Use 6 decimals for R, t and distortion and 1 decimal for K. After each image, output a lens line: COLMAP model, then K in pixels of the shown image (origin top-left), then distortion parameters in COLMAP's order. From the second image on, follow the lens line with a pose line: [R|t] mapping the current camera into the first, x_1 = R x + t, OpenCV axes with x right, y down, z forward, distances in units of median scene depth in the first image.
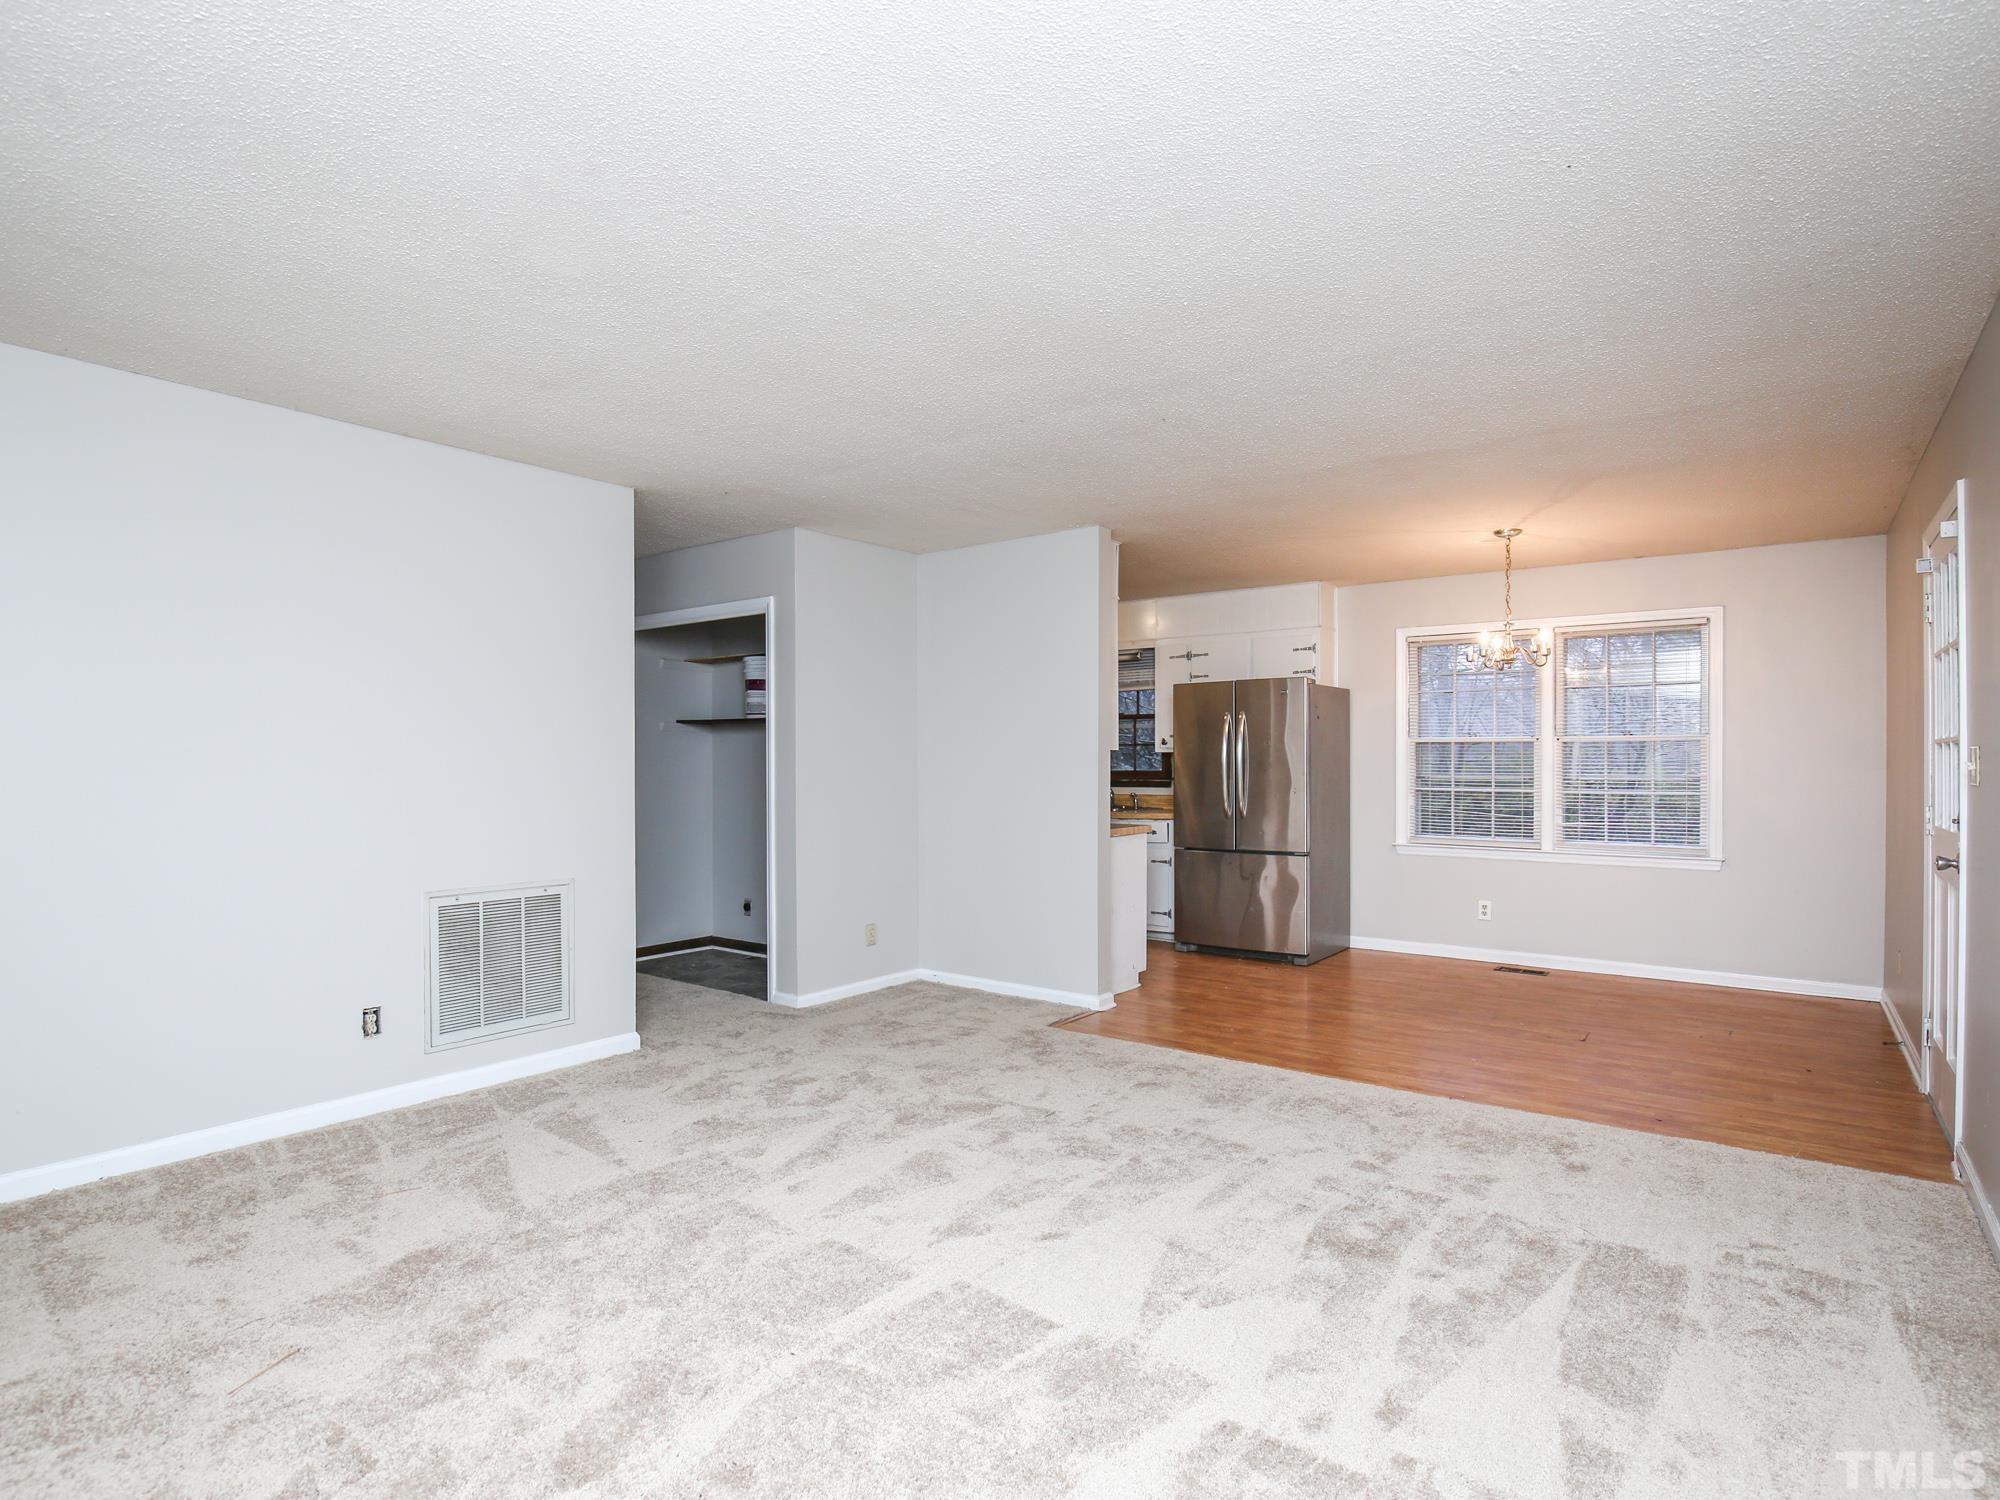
lens RADIAL K [[1039.0, 0, 1000.0], [0, 1039.0, 750.0], [0, 0, 1]] dist [-0.004968, -0.000974]
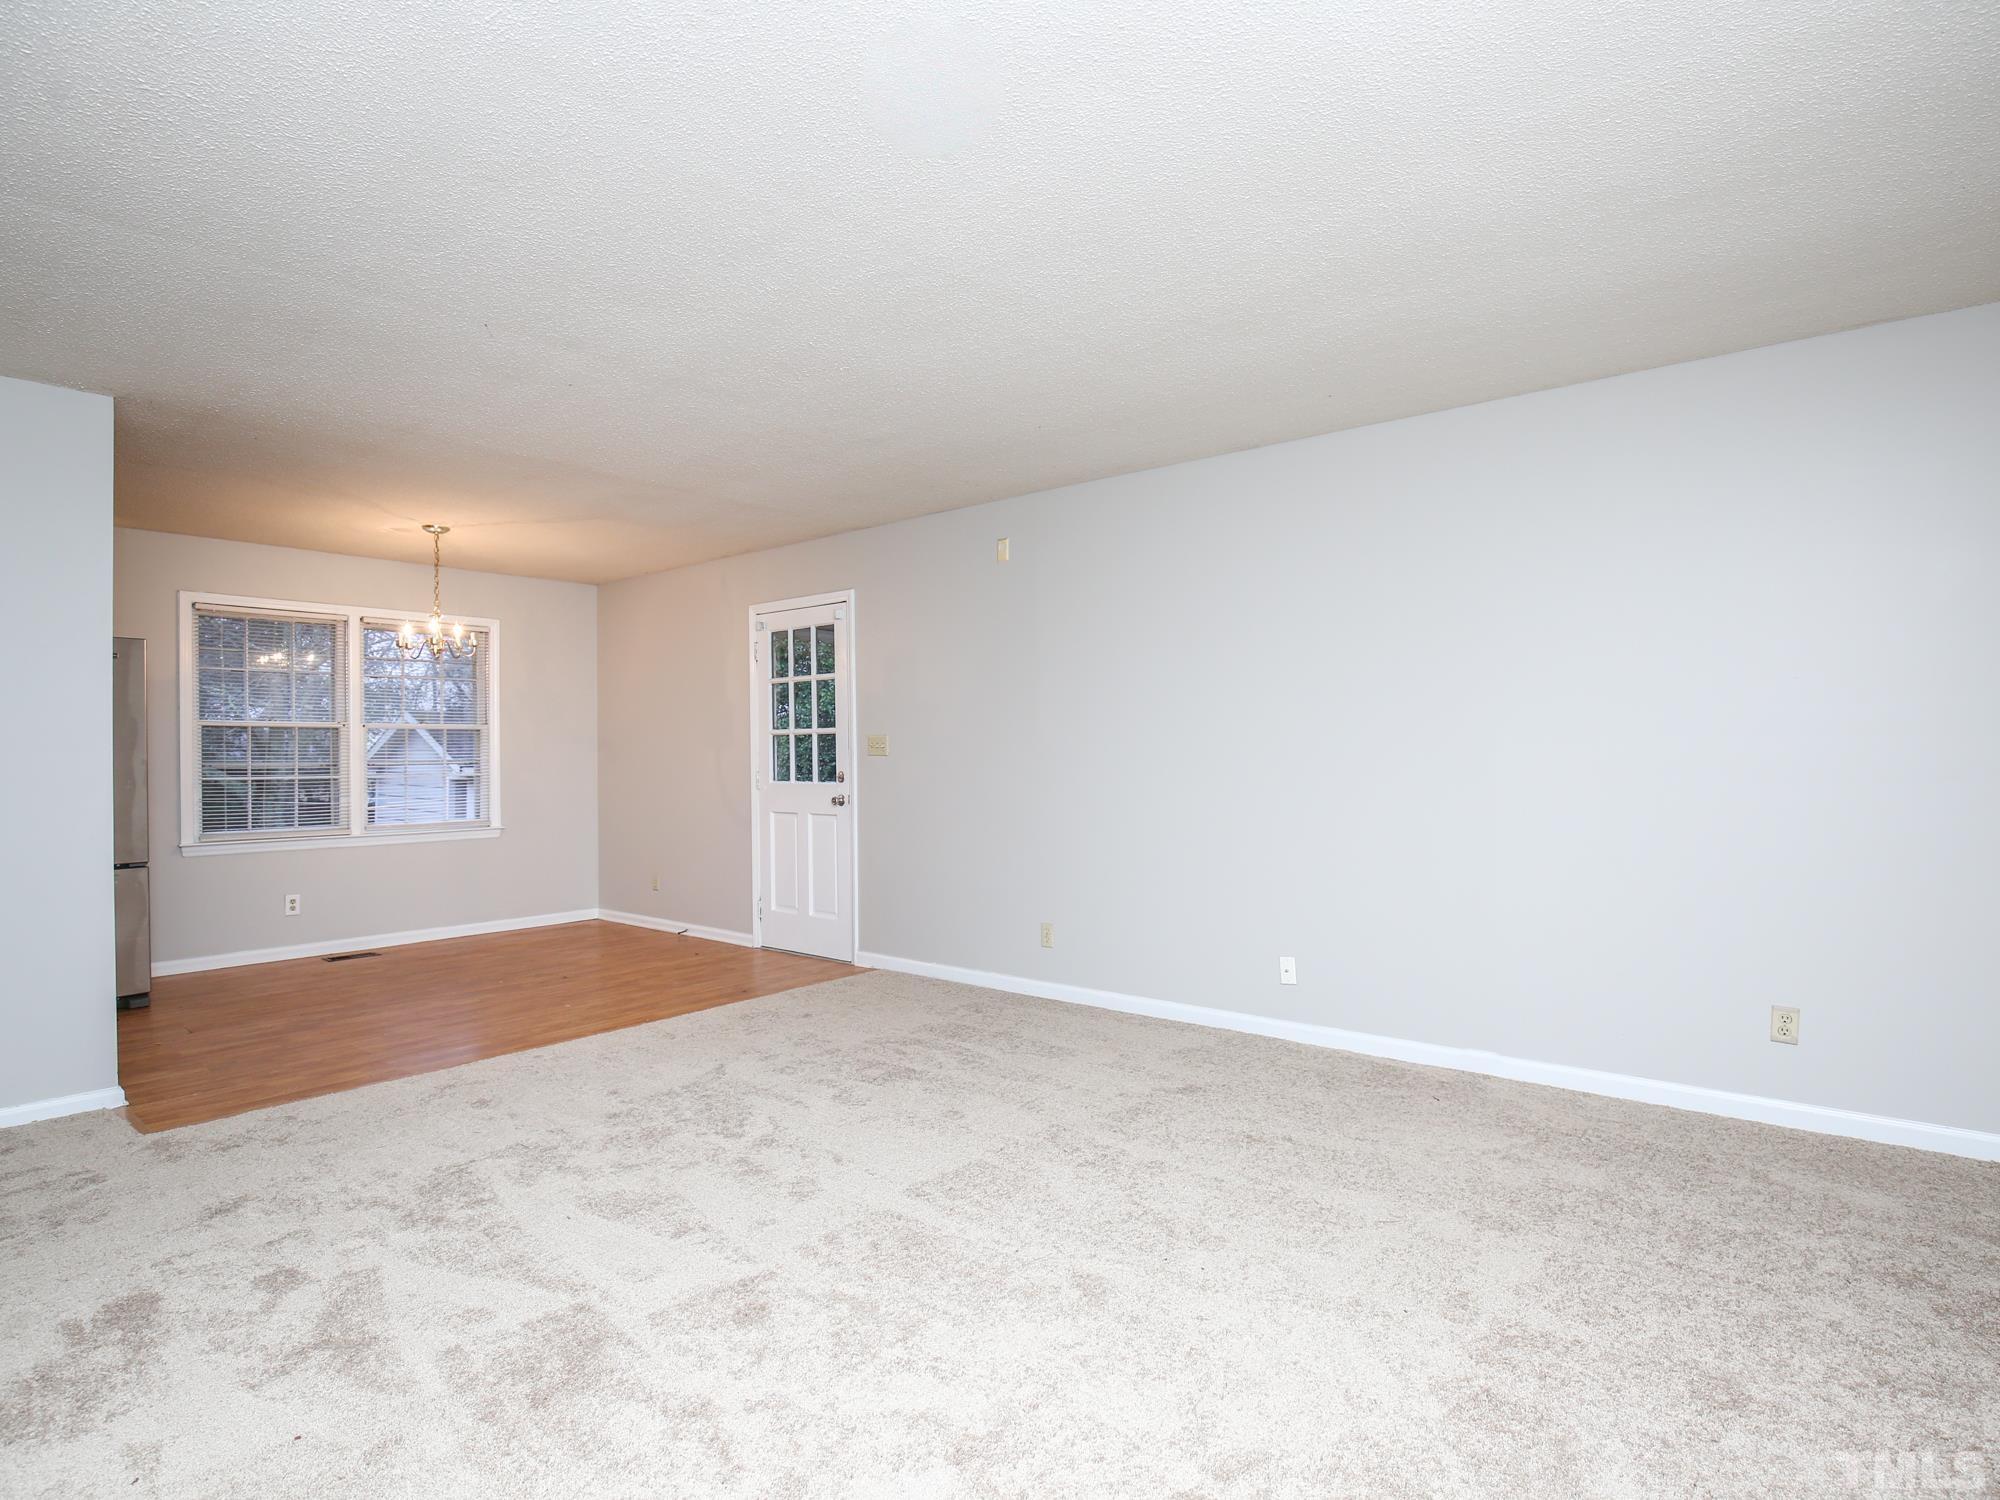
lens RADIAL K [[1039.0, 0, 1000.0], [0, 1039.0, 750.0], [0, 0, 1]] dist [-0.004968, -0.000974]
pose [[0.061244, -0.000346, 0.998123, -0.527880], [-0.008038, 0.999967, 0.000840, 0.009124], [-0.998090, -0.008075, 0.061239, 0.366007]]
